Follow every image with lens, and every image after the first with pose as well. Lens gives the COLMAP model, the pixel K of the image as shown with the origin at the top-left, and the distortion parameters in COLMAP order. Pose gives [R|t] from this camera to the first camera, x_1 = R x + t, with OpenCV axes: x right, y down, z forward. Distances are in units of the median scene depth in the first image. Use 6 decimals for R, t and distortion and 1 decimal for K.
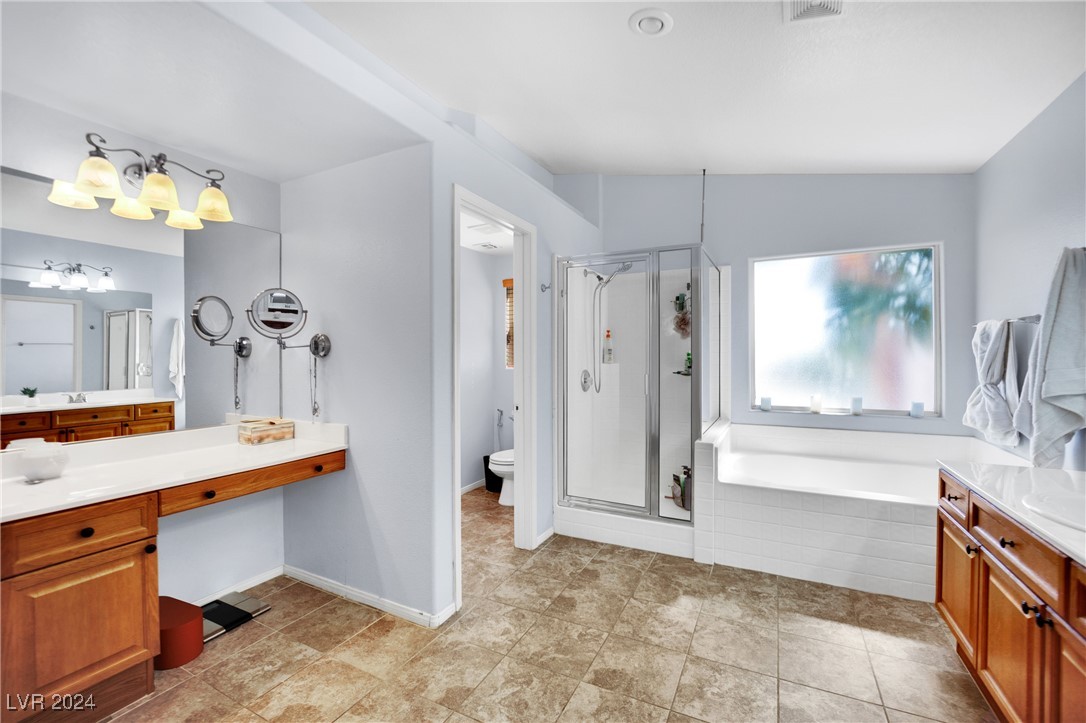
lens RADIAL K [[452.6, 0, 548.8], [0, 452.6, 358.6], [0, 0, 1]] dist [-0.021291, -0.000209]
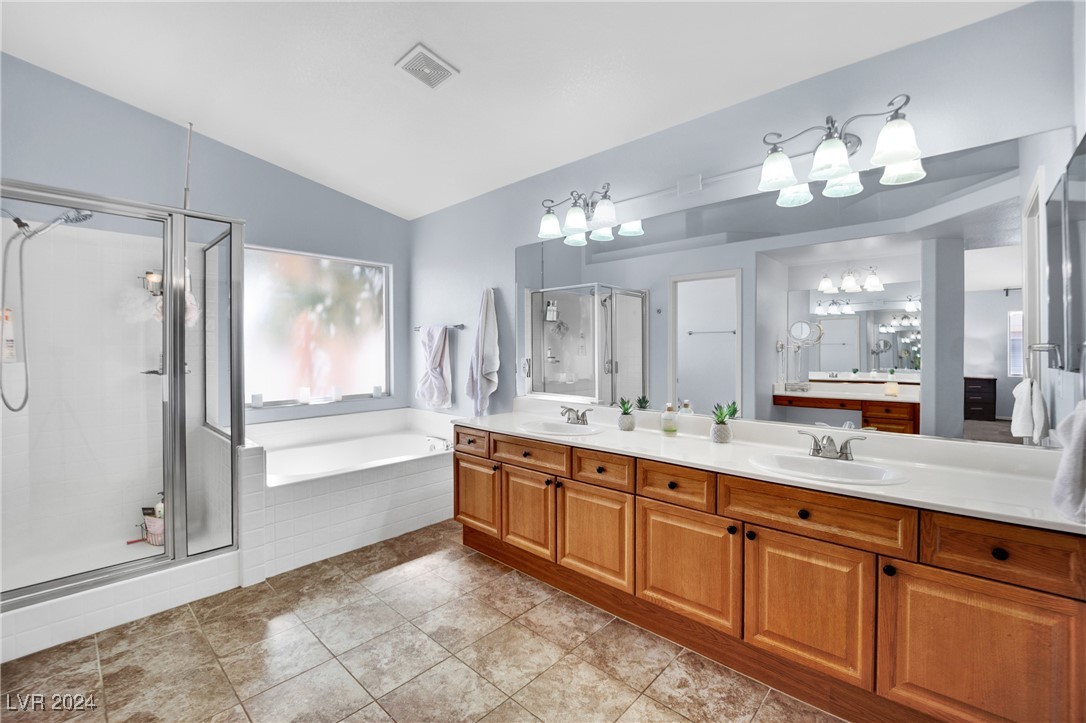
lens RADIAL K [[452.6, 0, 550.2], [0, 452.6, 352.4], [0, 0, 1]] dist [-0.021291, -0.000209]
pose [[0.274580, -0.005374, 0.961549, -0.376692], [0.010989, 0.999937, 0.002451, 0.004613], [-0.961502, 0.009893, 0.274621, 0.221028]]
